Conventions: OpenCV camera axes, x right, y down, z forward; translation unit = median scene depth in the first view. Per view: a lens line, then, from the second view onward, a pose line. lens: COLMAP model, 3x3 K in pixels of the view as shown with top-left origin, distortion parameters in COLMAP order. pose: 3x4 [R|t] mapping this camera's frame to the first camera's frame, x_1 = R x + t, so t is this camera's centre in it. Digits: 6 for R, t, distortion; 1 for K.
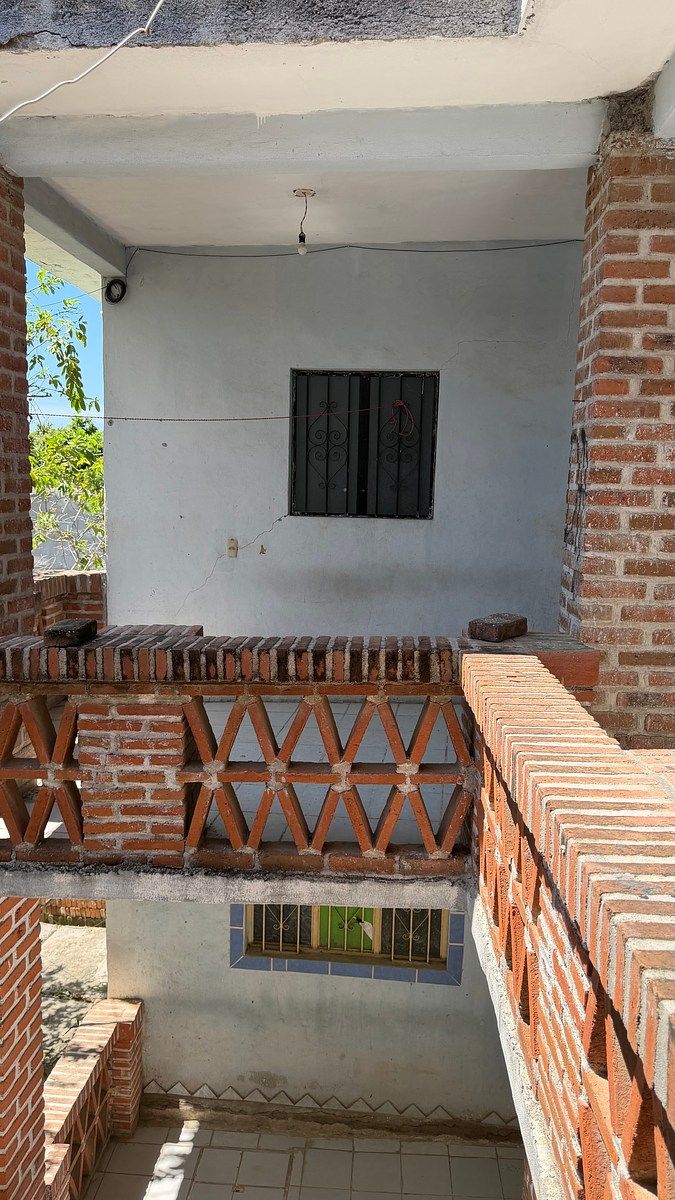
lens RADIAL K [[836.4, 0, 337.5], [0, 836.4, 600.0], [0, 0, 1]] dist [0.076454, -0.074769]
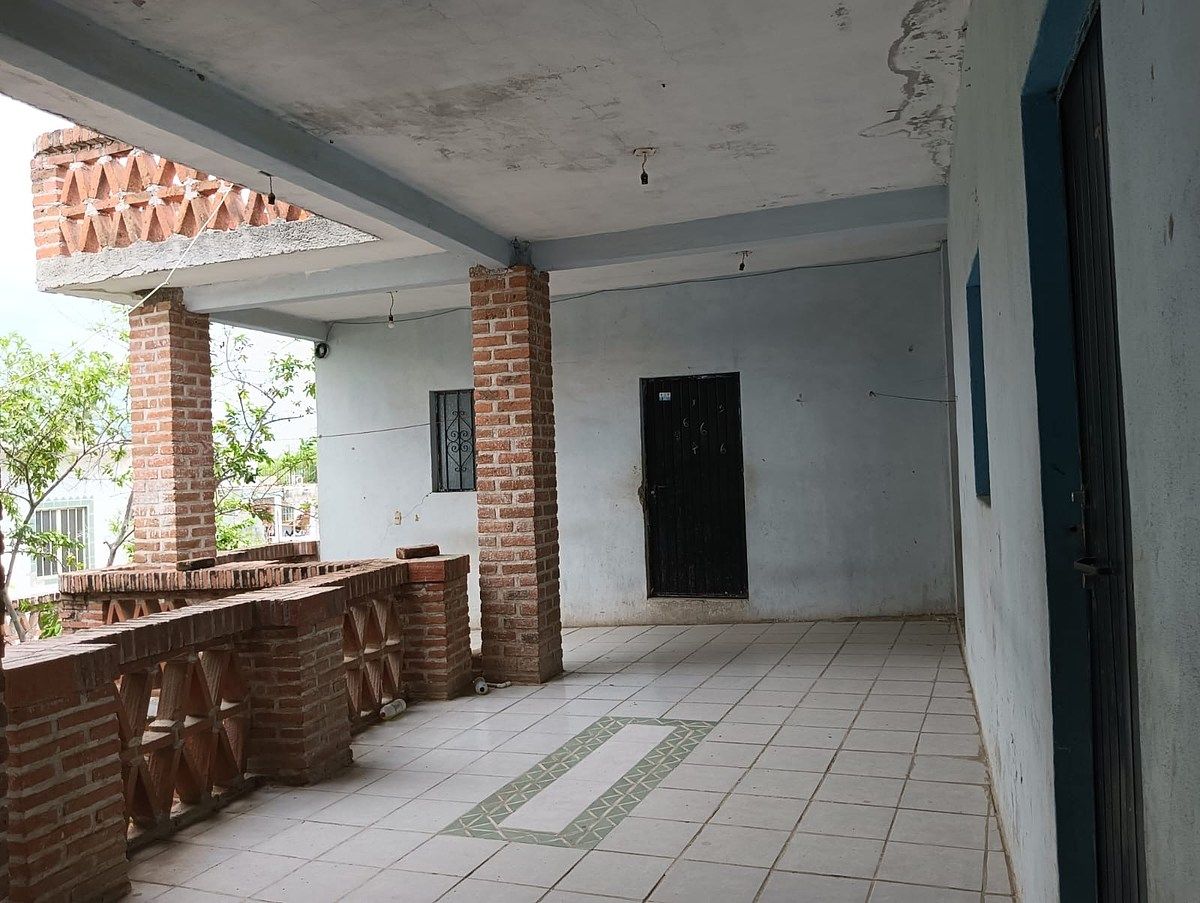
lens RADIAL K [[942.3, 0, 600.0], [0, 942.3, 451.5], [0, 0, 1]] dist [0.085082, -0.182195]
pose [[0.966079, -0.063776, -0.250247, 0.983678], [0.026313, 0.988292, -0.150287, 0.121635], [0.256902, 0.138604, 0.956447, -0.716617]]
